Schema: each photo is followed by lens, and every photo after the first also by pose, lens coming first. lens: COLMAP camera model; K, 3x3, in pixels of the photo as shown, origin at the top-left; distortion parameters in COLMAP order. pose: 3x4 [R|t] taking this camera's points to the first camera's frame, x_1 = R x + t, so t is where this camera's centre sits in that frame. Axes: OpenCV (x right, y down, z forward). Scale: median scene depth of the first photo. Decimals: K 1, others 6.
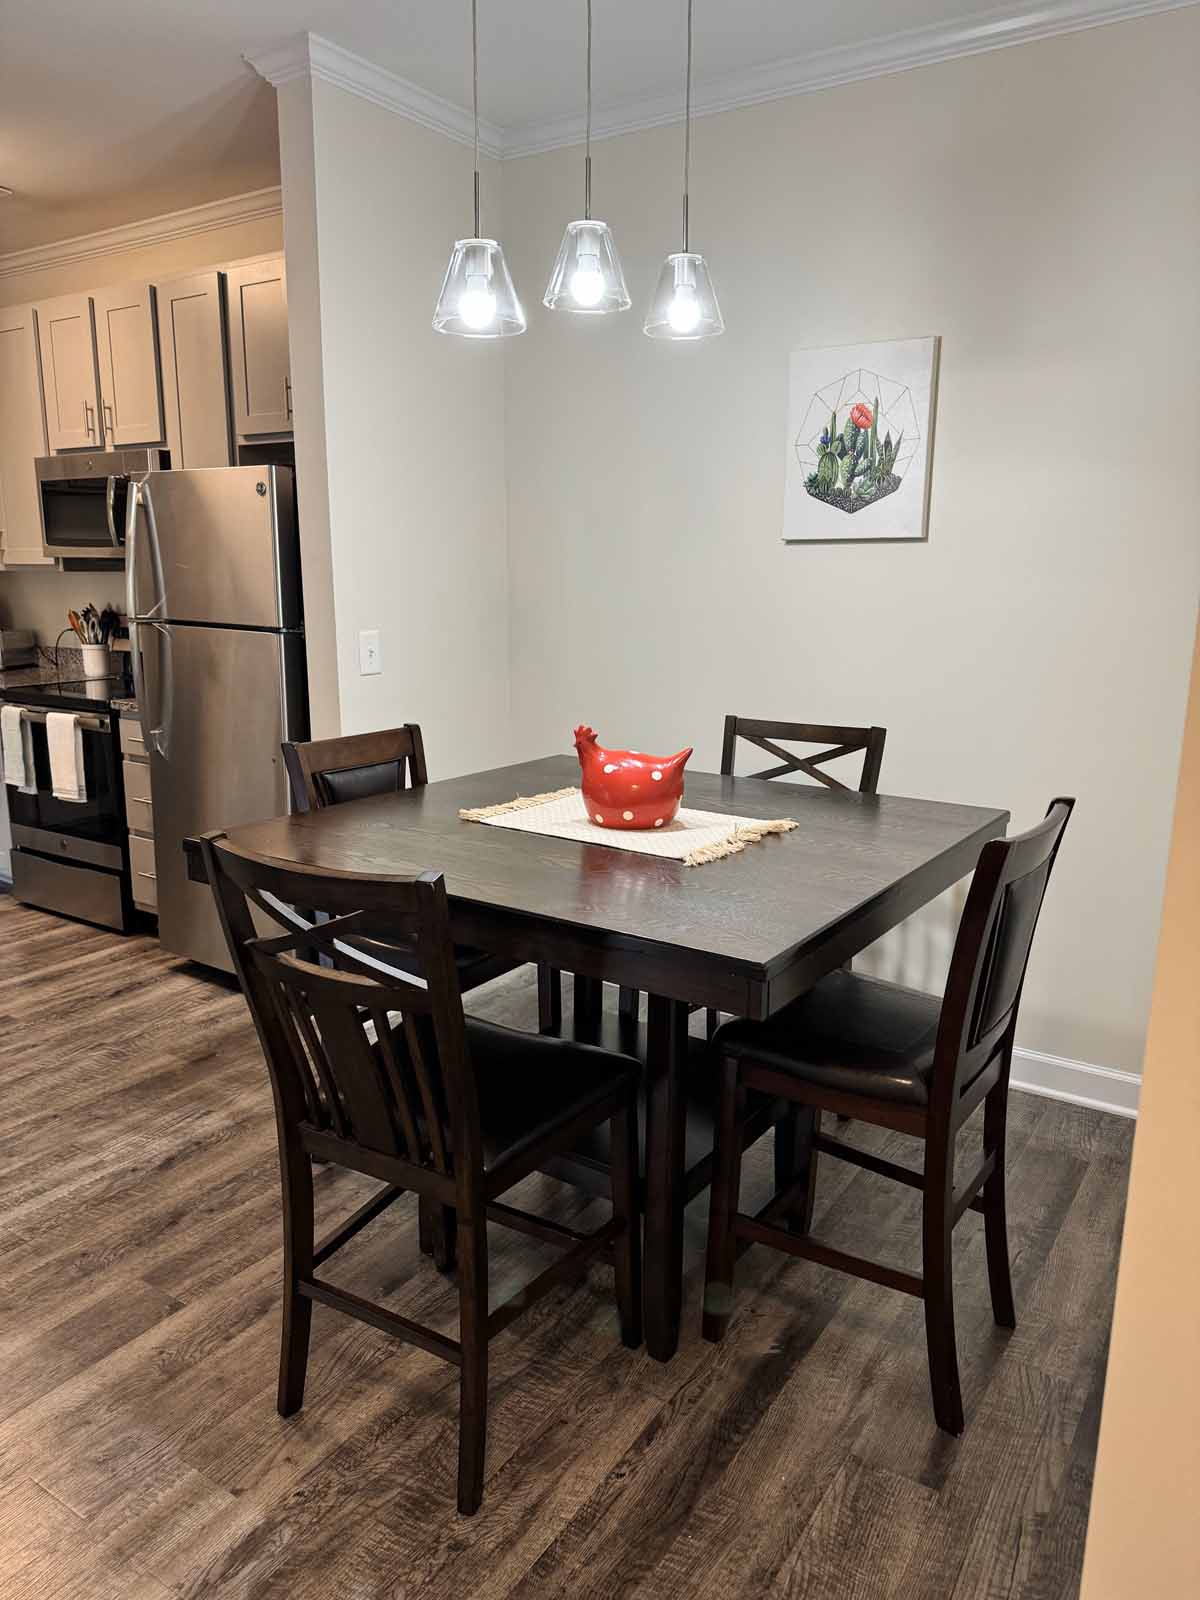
lens RADIAL K [[1109.9, 0, 605.5], [0, 1109.9, 807.6], [0, 0, 1]] dist [0.174361, -0.313710]
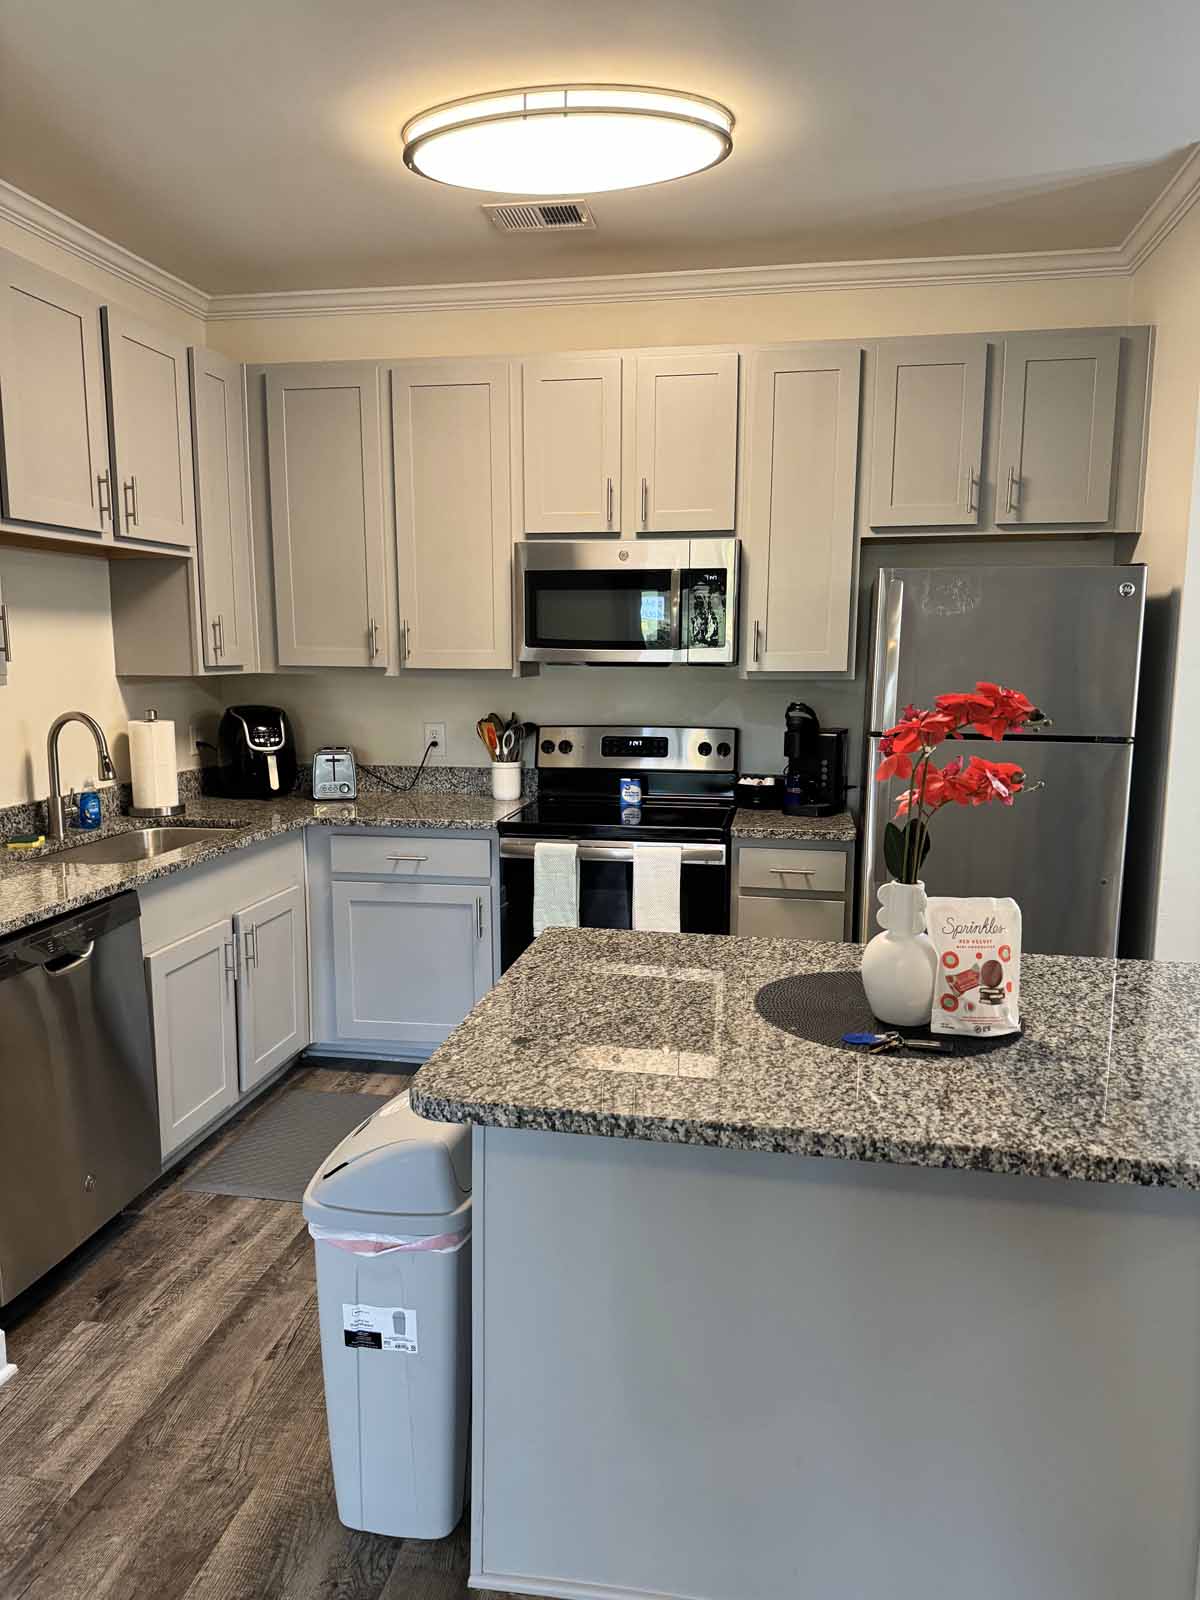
lens RADIAL K [[1109.9, 0, 605.5], [0, 1109.9, 807.6], [0, 0, 1]] dist [0.174361, -0.313710]
pose [[0.916976, -0.066845, 0.393301, -0.778356], [0.088940, 0.995304, -0.038200, -0.077929], [-0.388901, 0.070009, 0.918616, 0.236498]]
